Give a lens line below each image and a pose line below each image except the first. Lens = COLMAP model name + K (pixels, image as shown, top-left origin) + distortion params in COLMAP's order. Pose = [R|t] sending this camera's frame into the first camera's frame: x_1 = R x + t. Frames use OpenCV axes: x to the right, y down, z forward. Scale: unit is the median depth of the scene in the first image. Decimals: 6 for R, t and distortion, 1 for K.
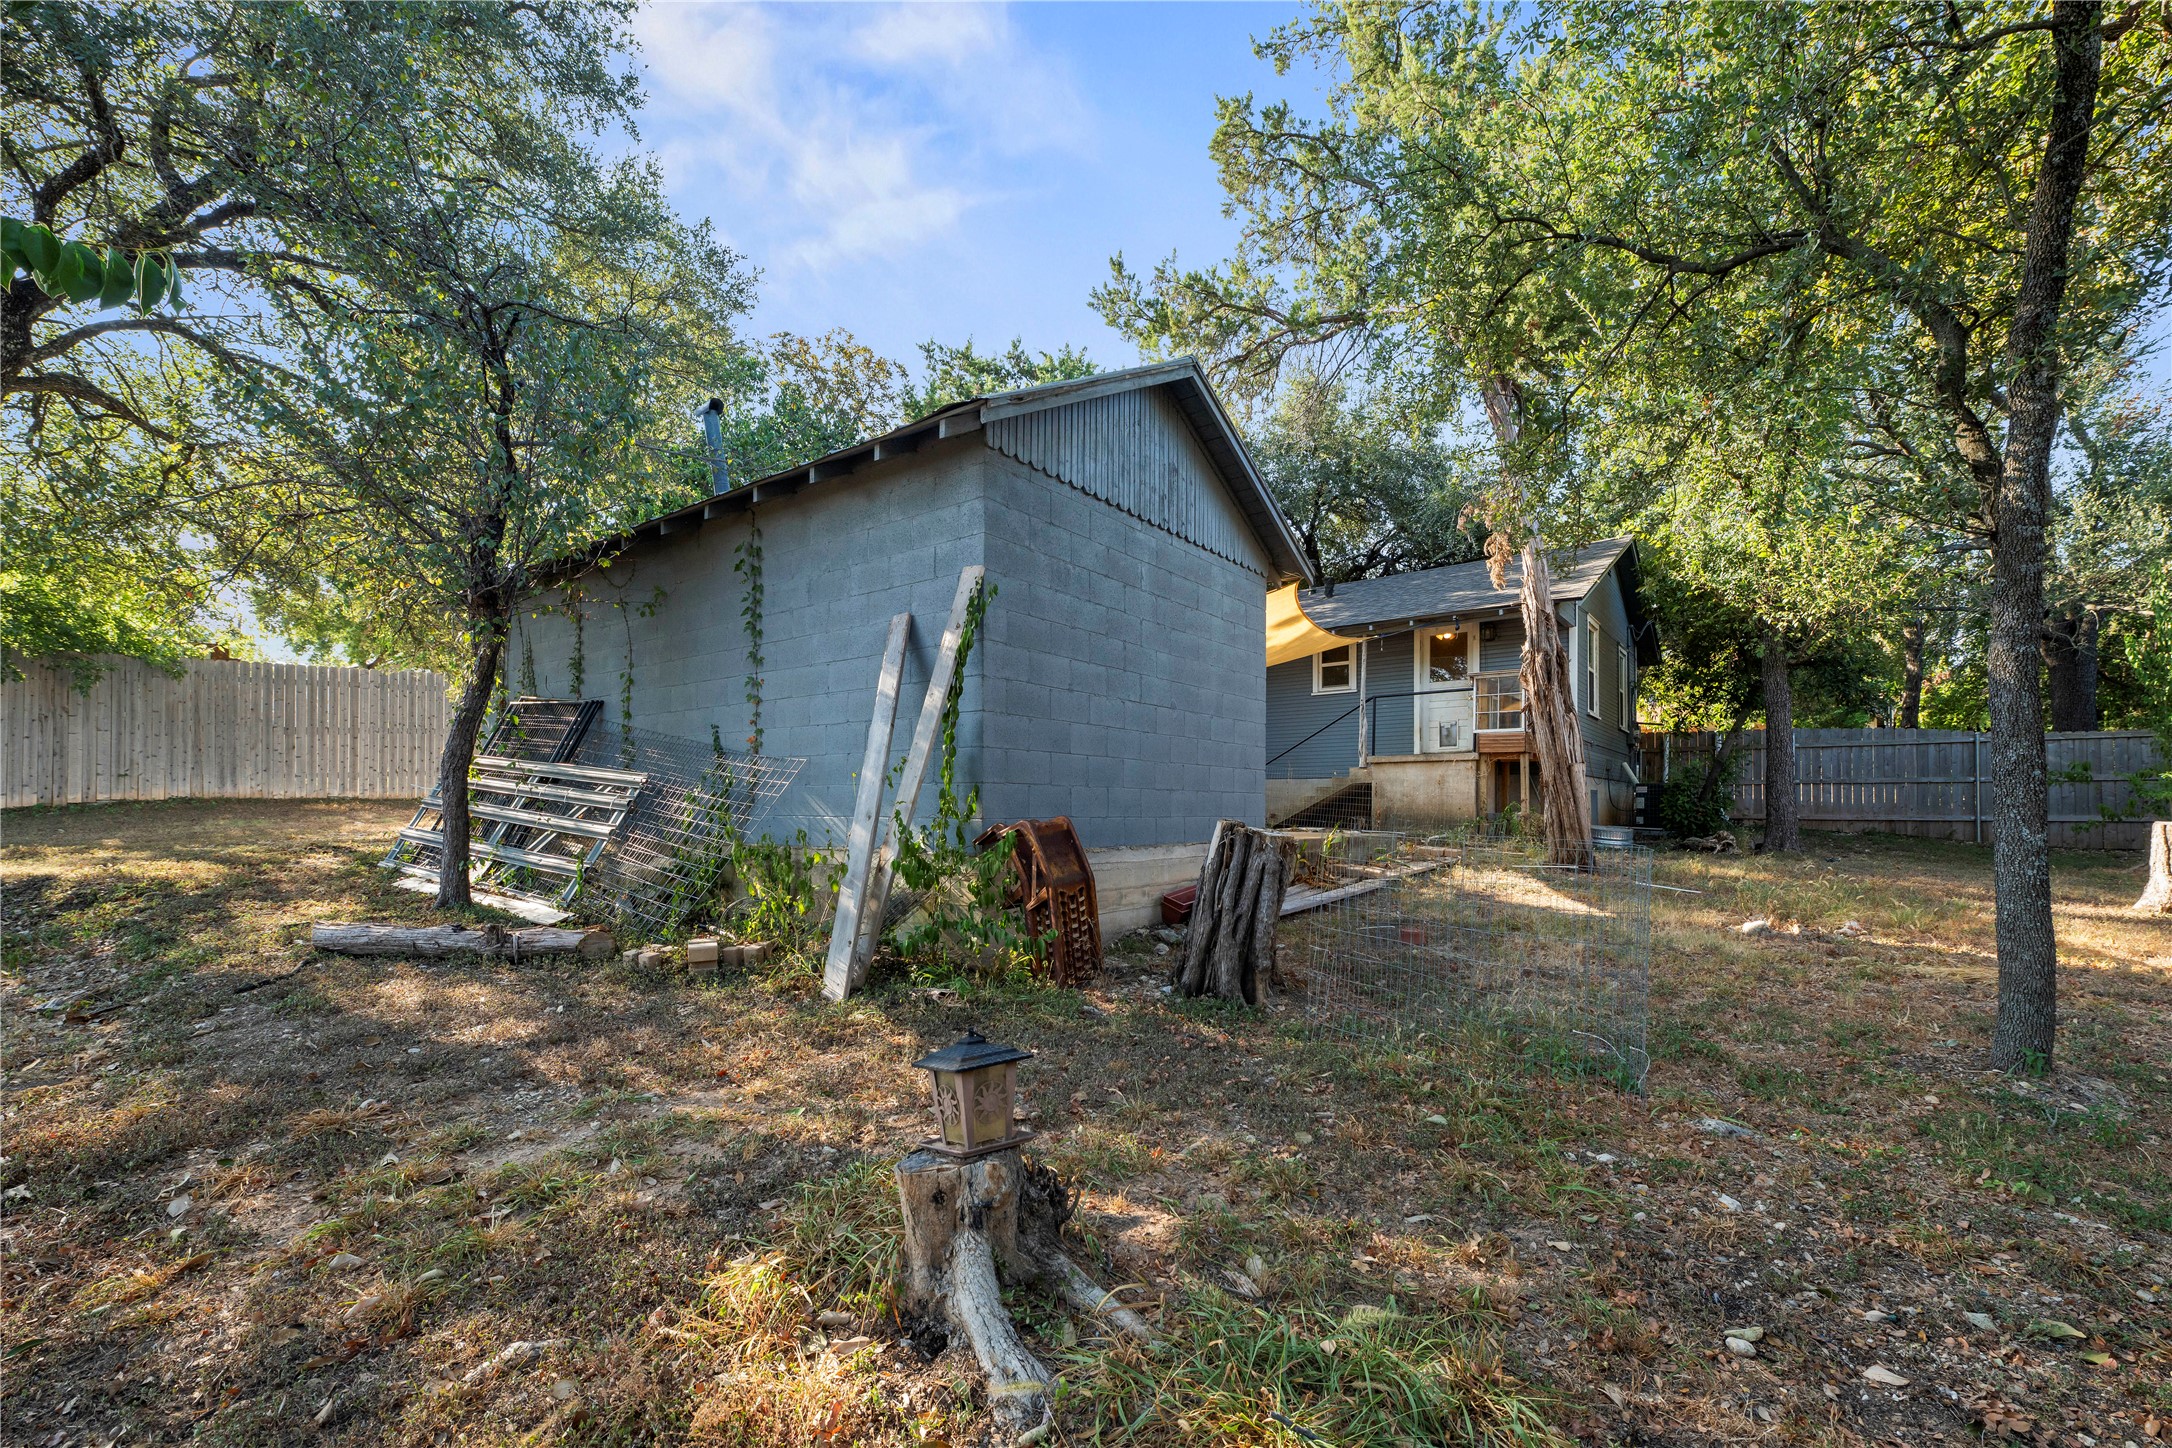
lens RADIAL K [[897.7, 0, 1086.0], [0, 897.7, 724.0], [0, 0, 1]] dist [-0.000021, 0.000000]
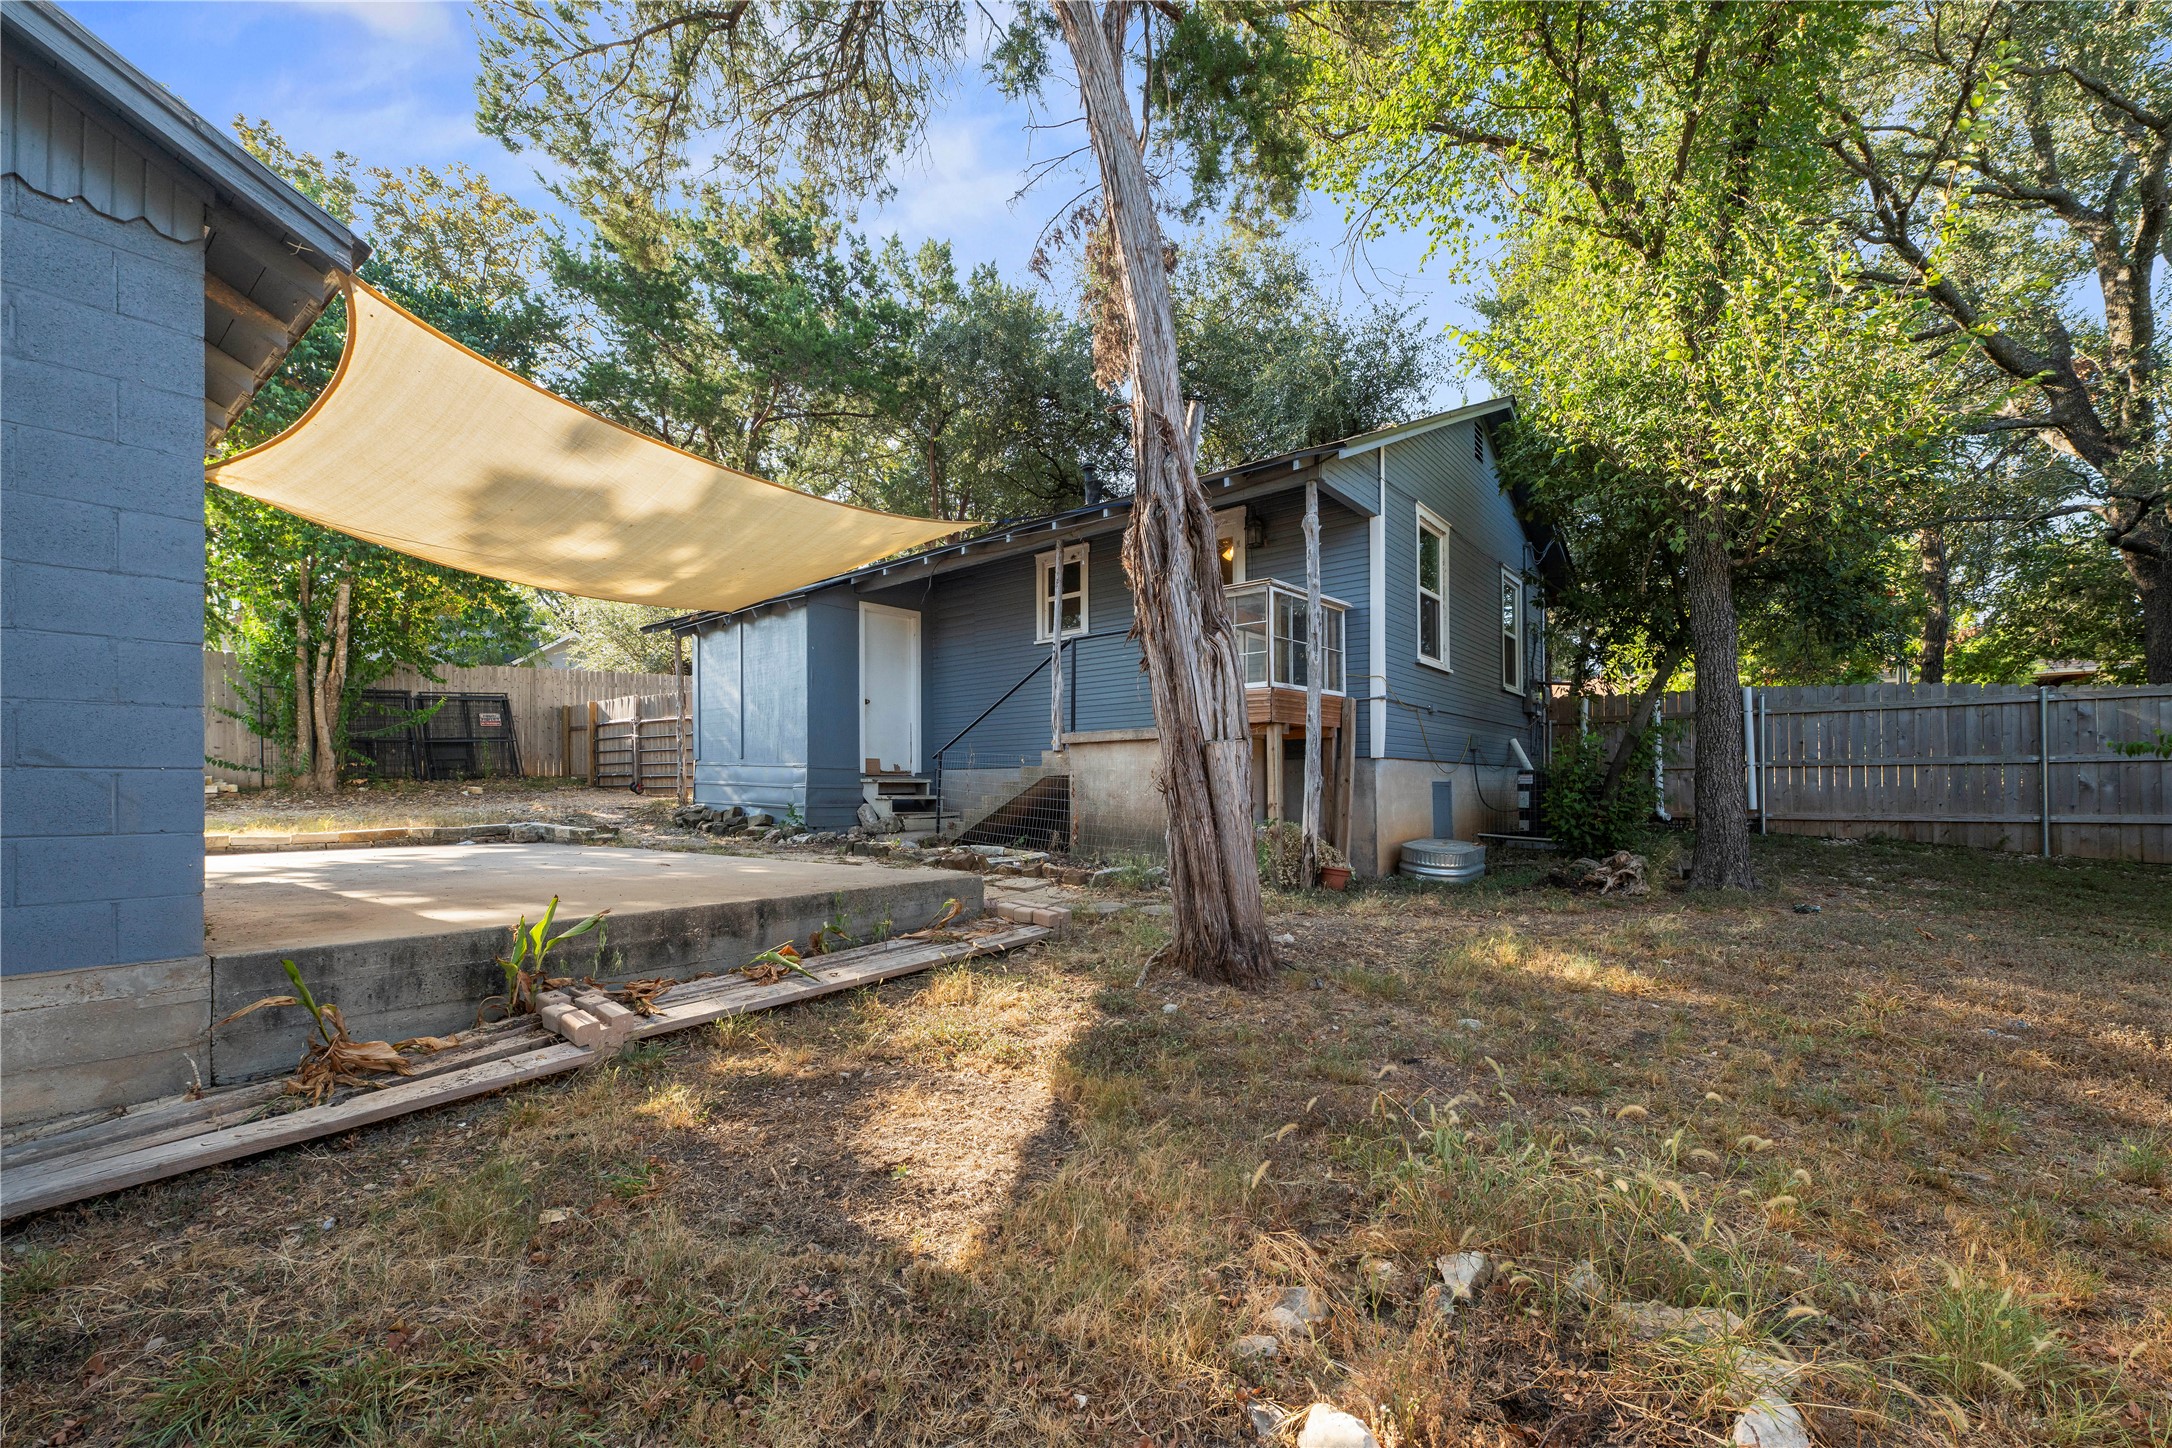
lens RADIAL K [[860.1, 0, 1093.8], [0, 860.1, 719.7], [0, 0, 1]] dist [-0.001332, -0.000154]
pose [[0.999668, -0.010479, -0.023552, 0.376347], [0.010792, 0.999855, 0.013178, 0.019967], [0.023410, -0.013428, 0.999636, 0.426016]]
